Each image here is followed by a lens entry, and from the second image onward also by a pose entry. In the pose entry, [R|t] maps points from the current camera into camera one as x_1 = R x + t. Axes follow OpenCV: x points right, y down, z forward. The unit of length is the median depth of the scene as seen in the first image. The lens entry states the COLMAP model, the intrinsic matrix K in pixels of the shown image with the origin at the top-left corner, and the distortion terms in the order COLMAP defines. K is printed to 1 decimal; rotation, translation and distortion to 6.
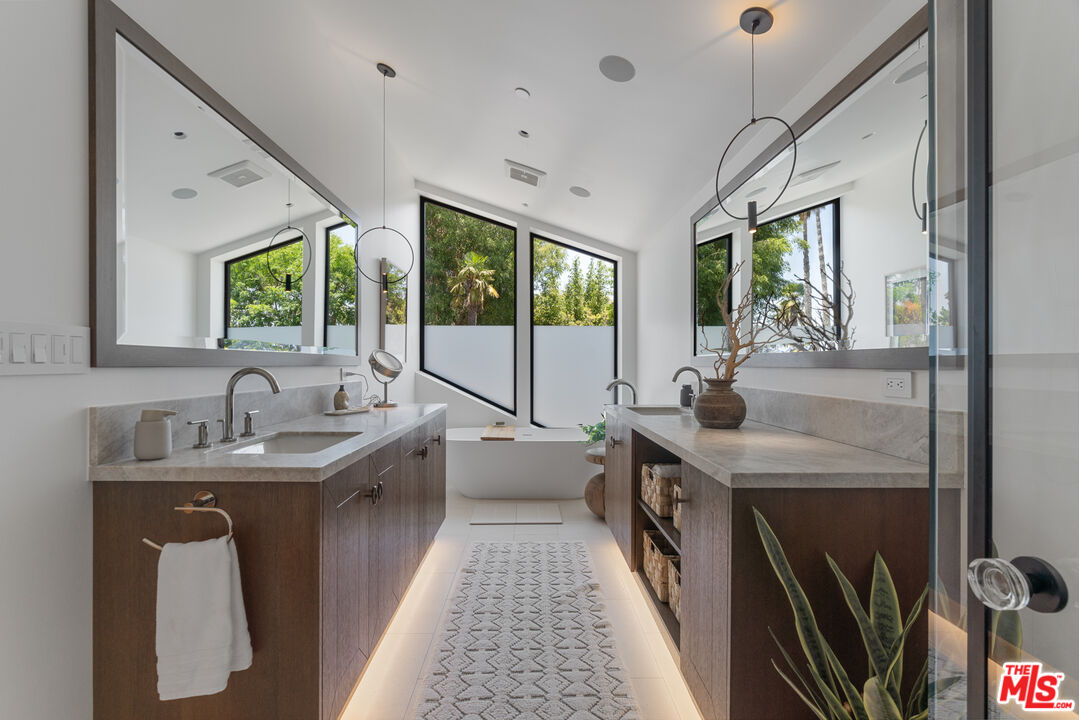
lens RADIAL K [[495.7, 0, 534.6], [0, 495.7, 364.4], [0, 0, 1]] dist [-0.009870, 0.002894]
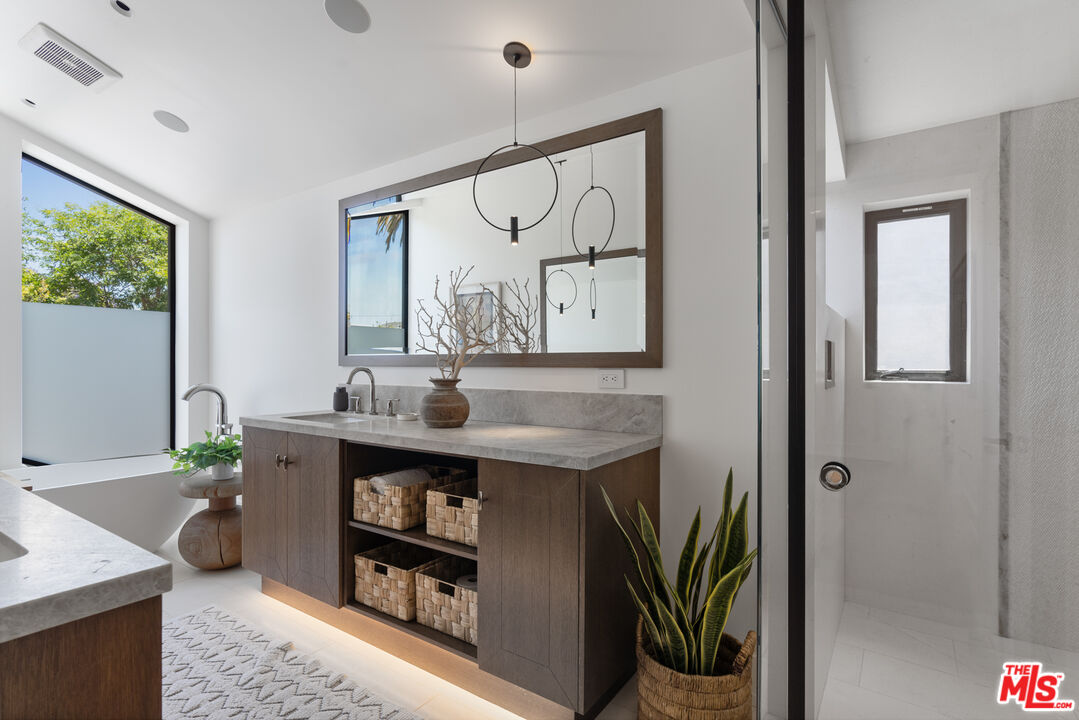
lens RADIAL K [[538.6, 0, 534.8], [0, 538.6, 364.5], [0, 0, 1]] dist [-0.005924, 0.002688]
pose [[0.566601, -0.000535, 0.823992, -0.263136], [0.000471, 1.000000, 0.000325, -0.000008], [-0.823992, 0.000204, 0.566601, 0.140934]]
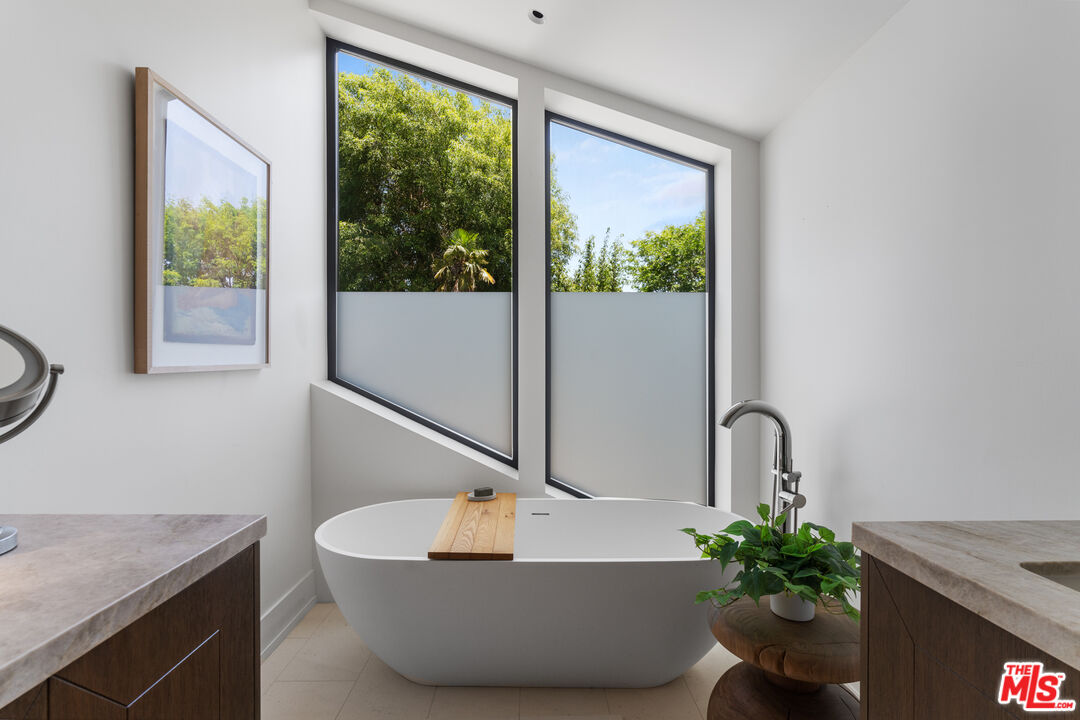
lens RADIAL K [[496.1, 0, 549.0], [0, 496.1, 366.3], [0, 0, 1]] dist [-0.009870, 0.002894]
pose [[0.999544, -0.002523, 0.030088, -0.026898], [0.002505, 0.999997, 0.000633, -0.002927], [-0.030090, -0.000558, 0.999547, 0.682778]]
